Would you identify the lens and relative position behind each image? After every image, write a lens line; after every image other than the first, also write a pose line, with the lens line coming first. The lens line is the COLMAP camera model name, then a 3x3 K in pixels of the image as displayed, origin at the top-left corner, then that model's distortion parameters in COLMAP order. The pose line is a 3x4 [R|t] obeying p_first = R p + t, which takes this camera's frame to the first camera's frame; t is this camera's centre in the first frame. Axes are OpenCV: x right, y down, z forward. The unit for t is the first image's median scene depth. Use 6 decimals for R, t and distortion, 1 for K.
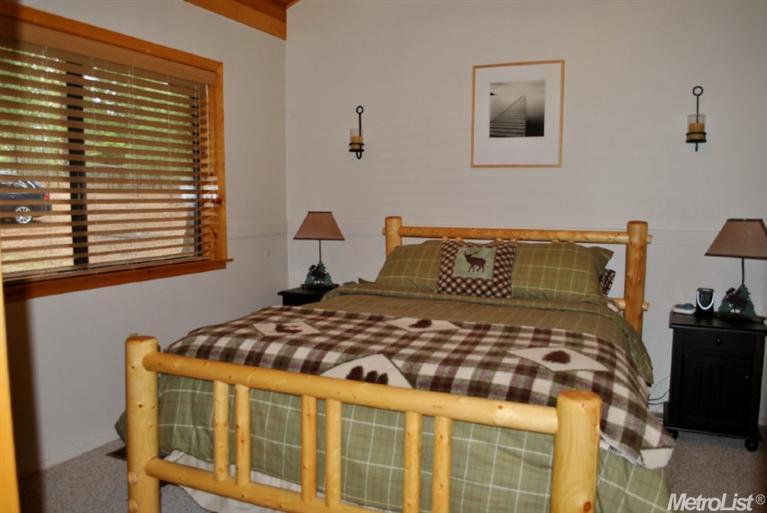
lens RADIAL K [[601.3, 0, 383.5], [0, 601.3, 256.5], [0, 0, 1]] dist [-0.059405, 0.000774]
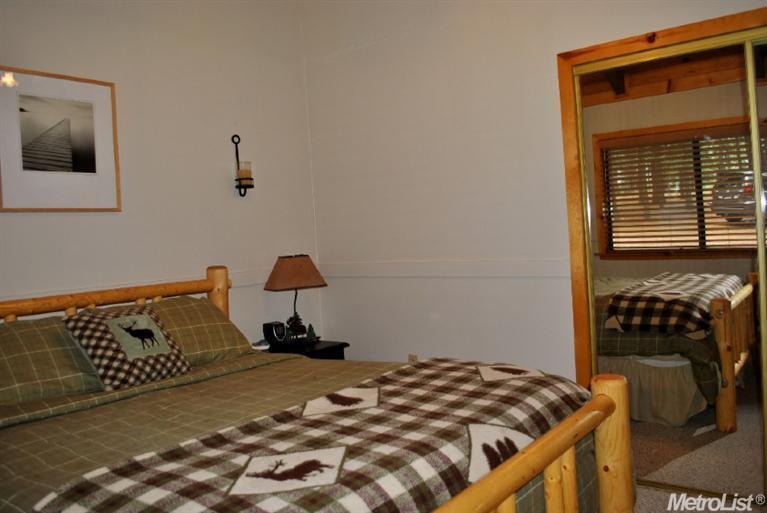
lens RADIAL K [[601.3, 0, 383.5], [0, 601.3, 256.5], [0, 0, 1]] dist [-0.059405, 0.000774]
pose [[0.272999, -0.054664, 0.960460, -0.429844], [0.157447, 0.987461, 0.011448, -0.044295], [-0.949043, 0.148096, 0.278182, 0.477454]]
